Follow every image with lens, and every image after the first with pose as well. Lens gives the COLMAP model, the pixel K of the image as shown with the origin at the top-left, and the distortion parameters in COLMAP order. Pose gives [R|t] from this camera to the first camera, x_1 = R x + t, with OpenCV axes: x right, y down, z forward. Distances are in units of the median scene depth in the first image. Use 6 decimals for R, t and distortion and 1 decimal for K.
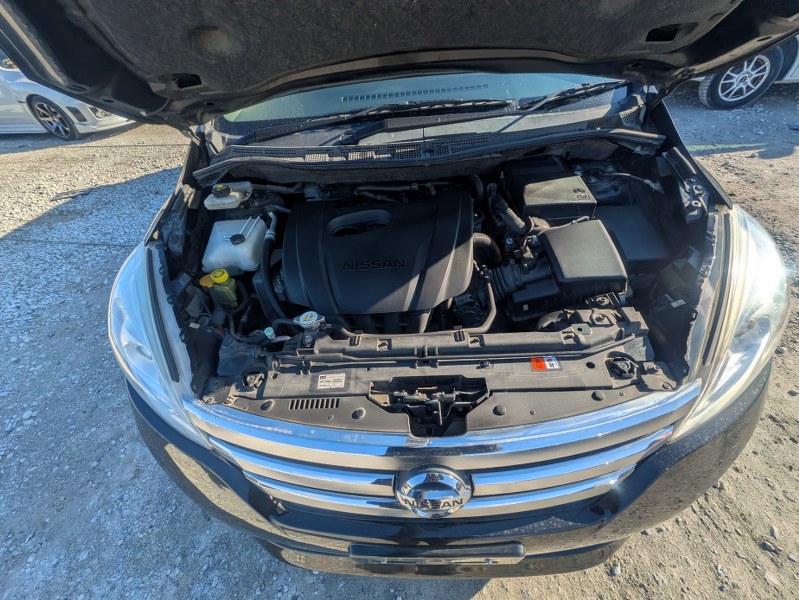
lens RADIAL K [[315.0, 0, 399.5], [0, 315.0, 300.0], [0, 0, 1]] dist [0.000725, 0.000312]
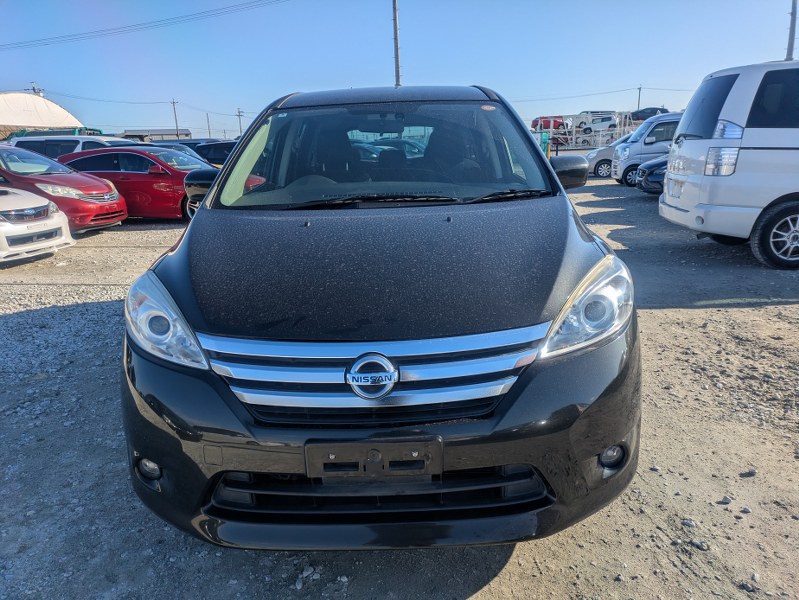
lens RADIAL K [[591.7, 0, 399.5], [0, 591.7, 300.0], [0, 0, 1]] dist [0.033021, 0.001184]
pose [[0.998947, 0.042512, 0.017230, 0.086727], [-0.028029, 0.863037, -0.504363, 0.855267], [-0.036312, 0.503349, 0.863320, -0.780423]]
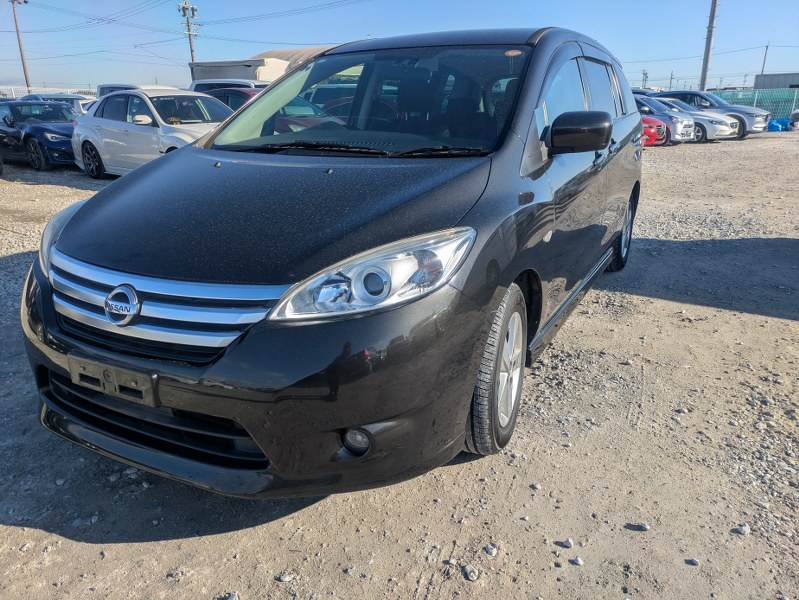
lens RADIAL K [[580.6, 0, 399.5], [0, 580.6, 300.0], [0, 0, 1]] dist [0.053406, -0.001557]
pose [[0.893967, 0.212170, -0.394723, 1.251905], [-0.360770, 0.863245, -0.353063, 0.568662], [0.265834, 0.458031, 0.848257, -0.559638]]
